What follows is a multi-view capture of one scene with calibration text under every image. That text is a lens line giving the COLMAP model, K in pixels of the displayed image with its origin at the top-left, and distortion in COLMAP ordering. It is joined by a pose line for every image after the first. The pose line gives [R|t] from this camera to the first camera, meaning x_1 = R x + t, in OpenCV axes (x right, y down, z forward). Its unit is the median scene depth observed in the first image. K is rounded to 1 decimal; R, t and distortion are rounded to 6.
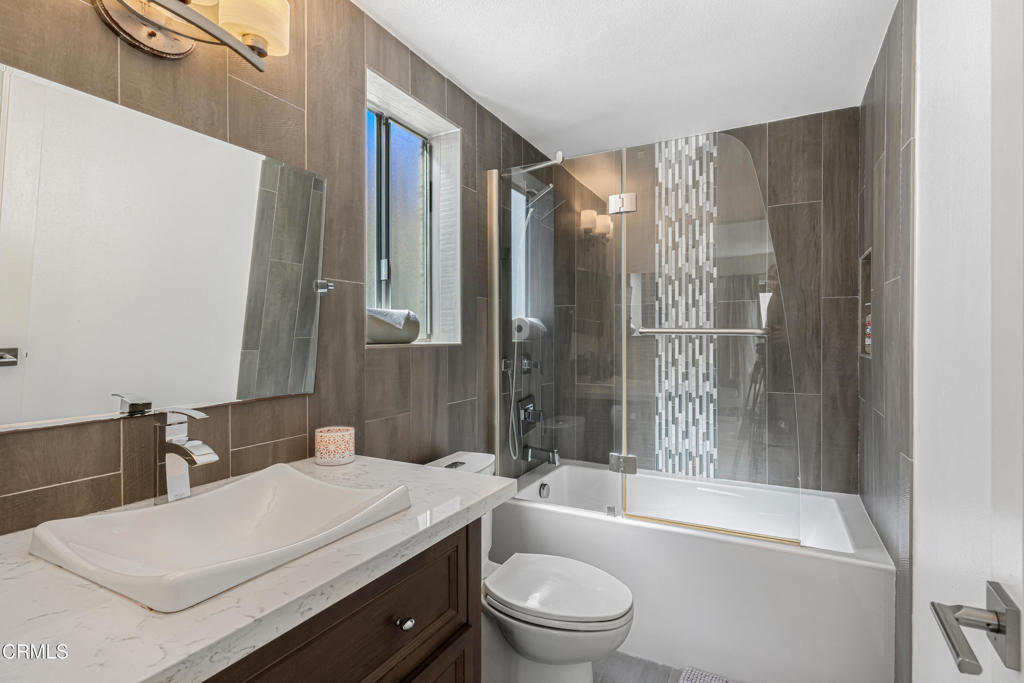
lens RADIAL K [[498.5, 0, 509.7], [0, 498.5, 342.9], [0, 0, 1]] dist [-0.001245, 0.001663]
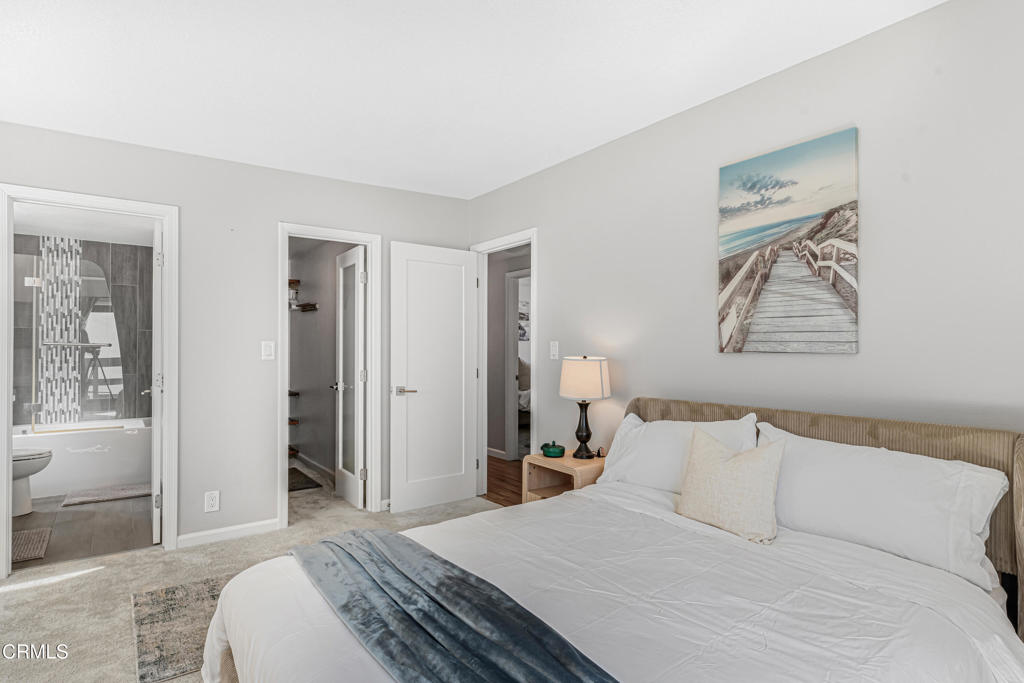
lens RADIAL K [[534.4, 0, 506.4], [0, 534.4, 346.4], [0, 0, 1]] dist [-0.005227, 0.002444]
pose [[0.439959, 0.010172, 0.897960, -0.682426], [0.001967, 0.999923, -0.012291, 0.012745], [-0.898016, 0.007174, 0.439905, -1.326921]]
